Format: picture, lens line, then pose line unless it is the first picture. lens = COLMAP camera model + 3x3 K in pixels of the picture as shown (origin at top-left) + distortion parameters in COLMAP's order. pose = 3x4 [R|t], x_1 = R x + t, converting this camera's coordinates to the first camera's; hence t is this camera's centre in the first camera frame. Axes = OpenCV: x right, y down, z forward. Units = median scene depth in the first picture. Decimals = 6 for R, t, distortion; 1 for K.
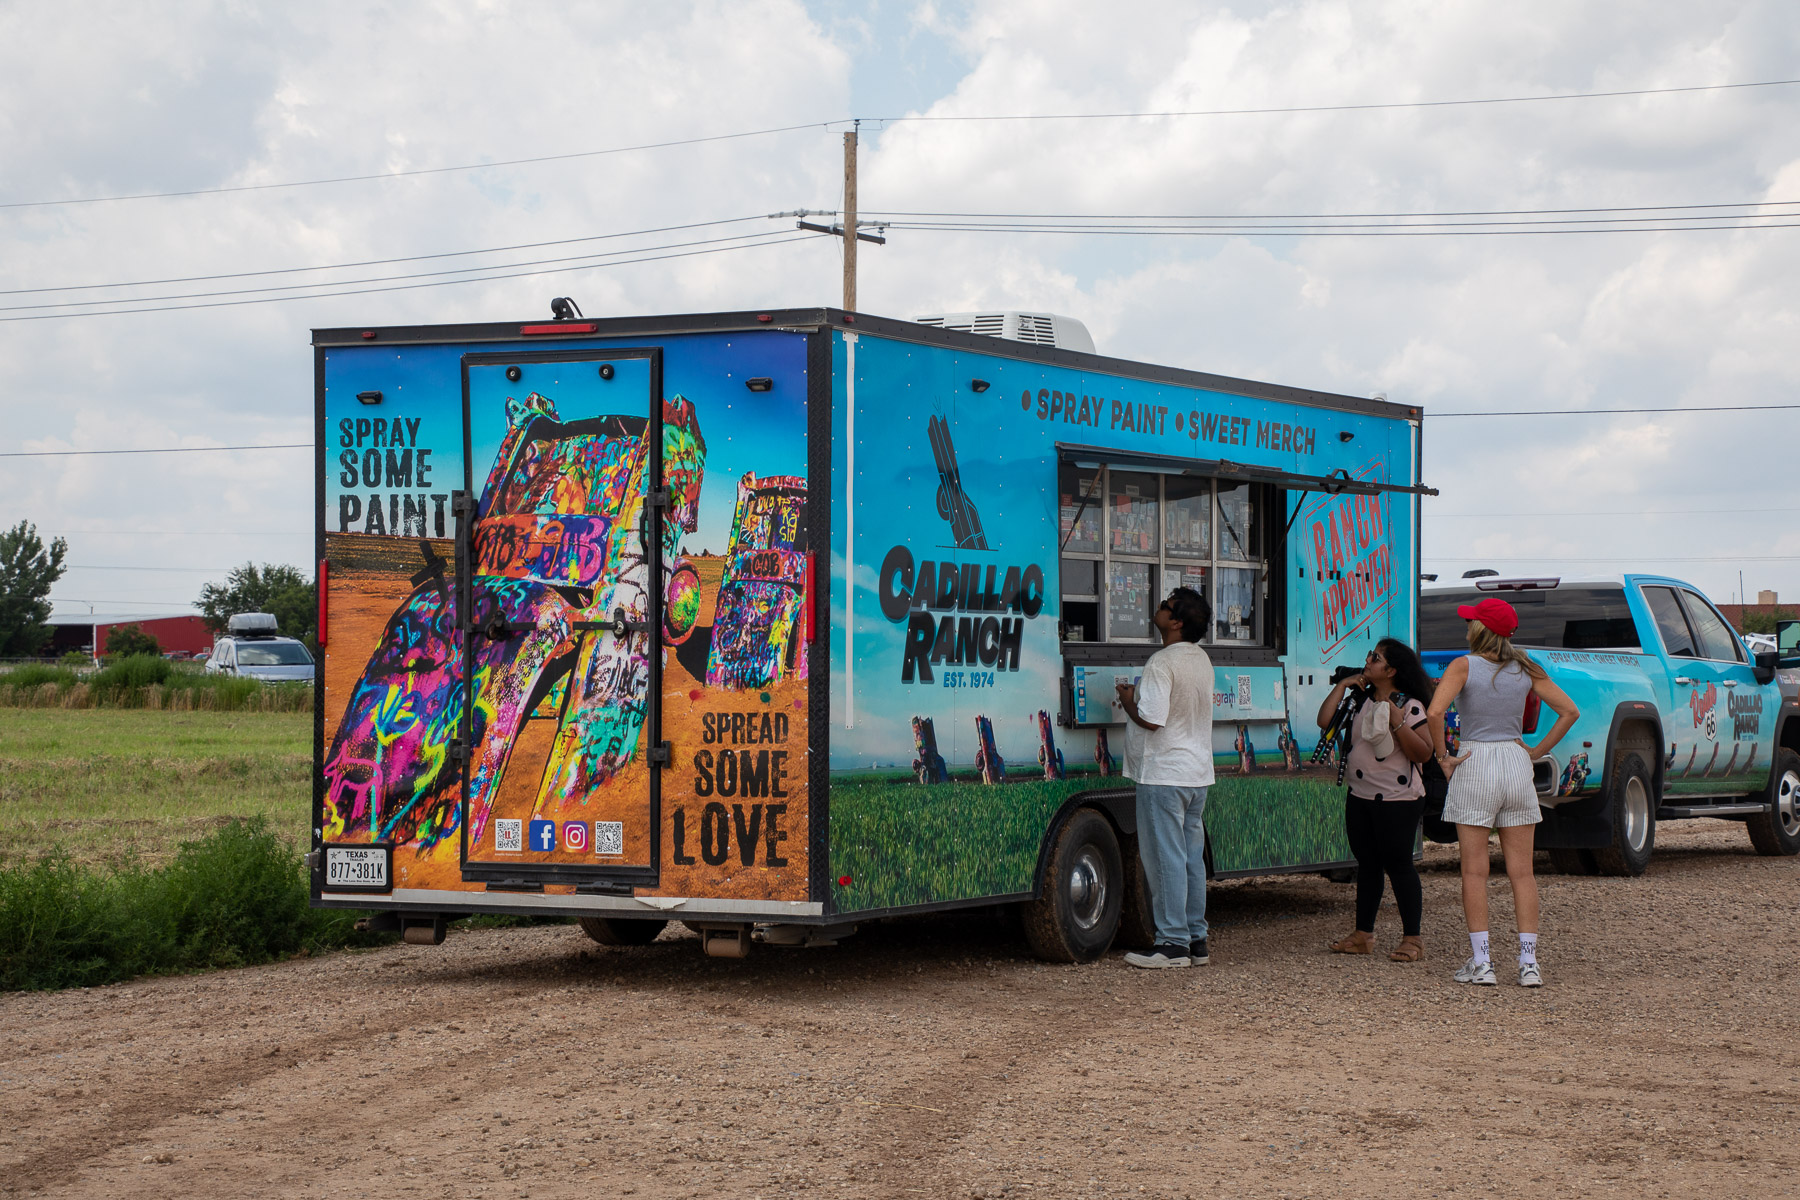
lens RADIAL K [[3842.4, 0, 899.4], [0, 3842.4, 600.9], [0, 0, 1]] dist [0.578530, 0.000000]
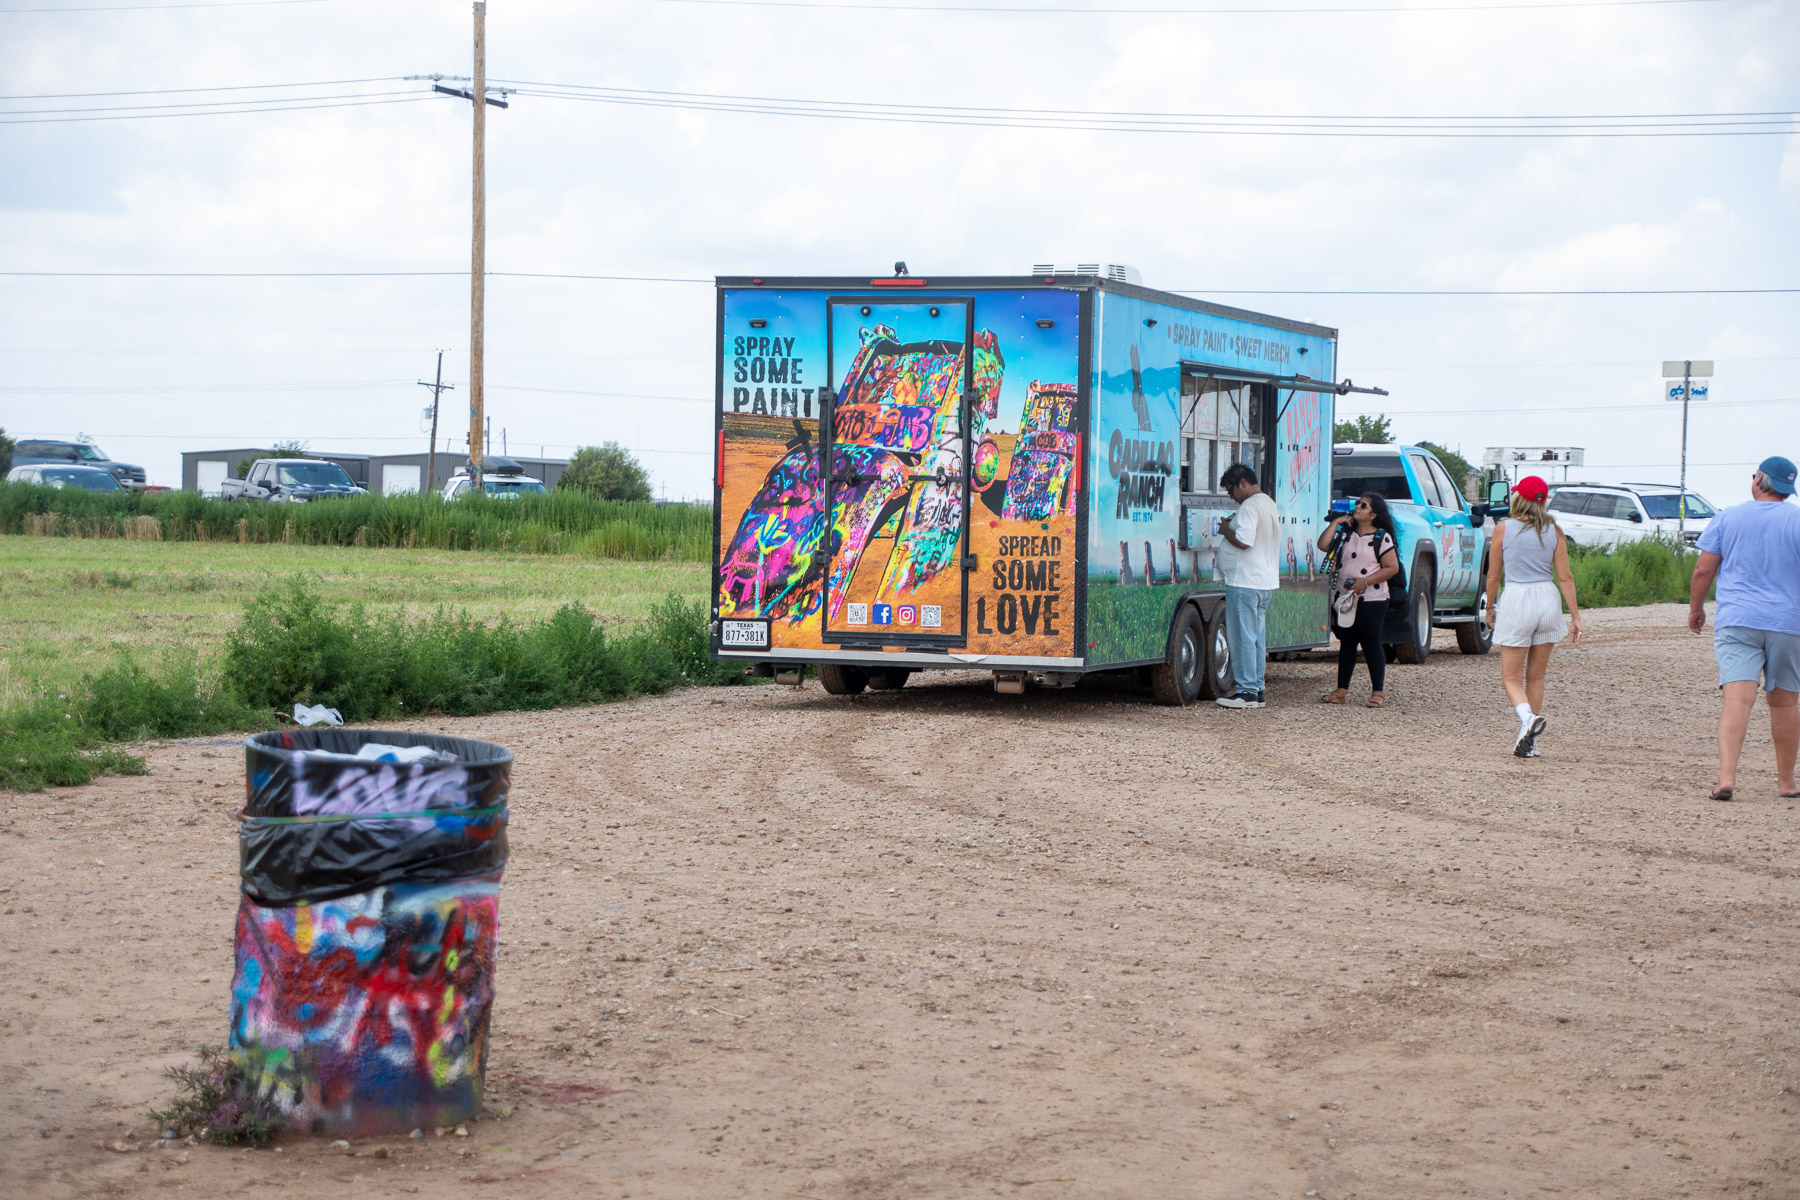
lens RADIAL K [[3947.8, 0, 900.3], [0, 3947.8, 602.6], [0, 0, 1]] dist [0.483372, 0.000000]
pose [[0.986956, 0.012267, 0.160522, -0.327624], [-0.018862, 0.999037, 0.039627, -0.005923], [-0.159881, -0.042137, 0.986237, -0.530248]]
